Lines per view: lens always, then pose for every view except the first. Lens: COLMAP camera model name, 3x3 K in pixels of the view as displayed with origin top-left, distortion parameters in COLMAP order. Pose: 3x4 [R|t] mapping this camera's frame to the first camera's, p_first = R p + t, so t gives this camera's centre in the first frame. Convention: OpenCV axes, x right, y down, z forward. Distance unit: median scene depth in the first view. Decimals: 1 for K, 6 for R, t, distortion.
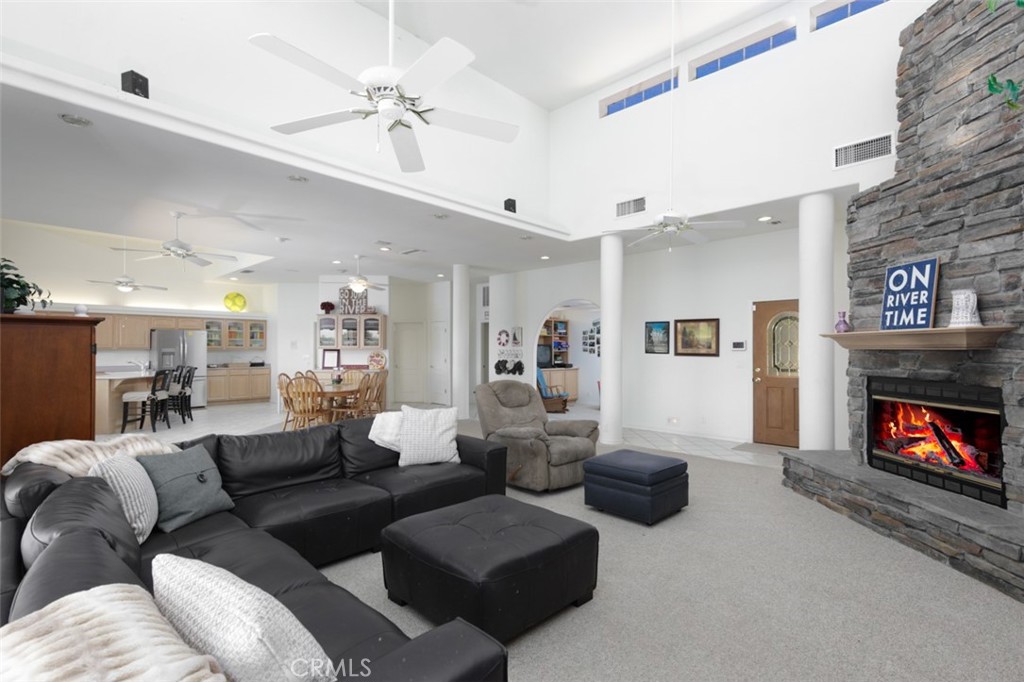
lens RADIAL K [[481.2, 0, 536.1], [0, 481.2, 352.5], [0, 0, 1]] dist [-0.000085, -0.000062]
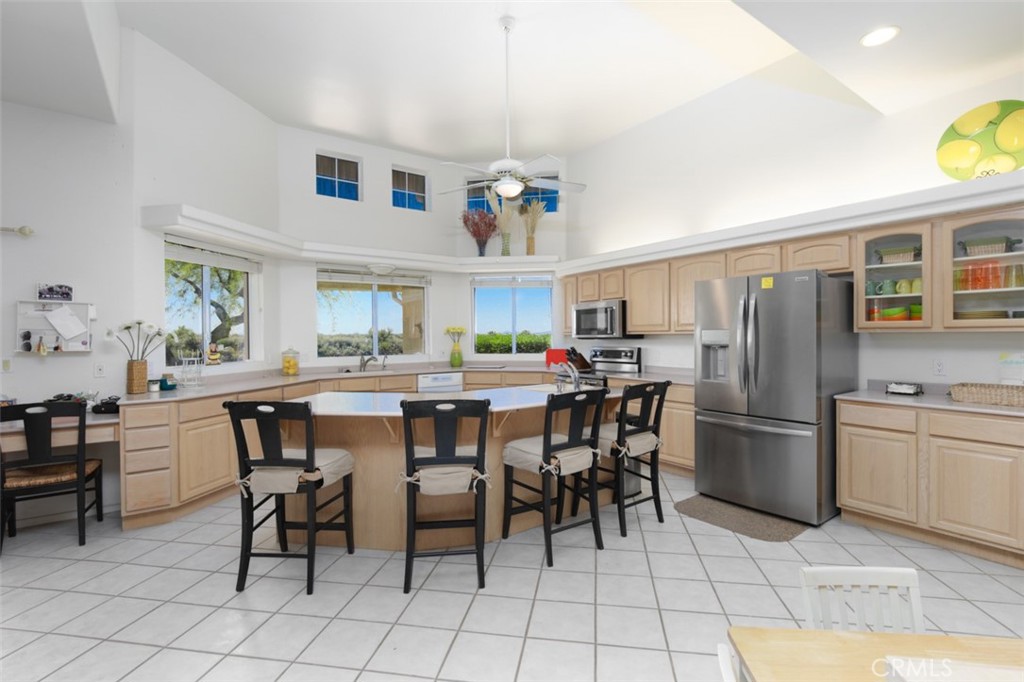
lens RADIAL K [[471.8, 0, 512.0], [0, 471.8, 341.0], [0, 0, 1]] dist [0.000411, 0.000222]
pose [[-0.187346, 0.019007, -0.982110, -0.347667], [0.009859, 0.999799, 0.017469, -0.007863], [0.982245, -0.006410, -0.187495, 0.829185]]
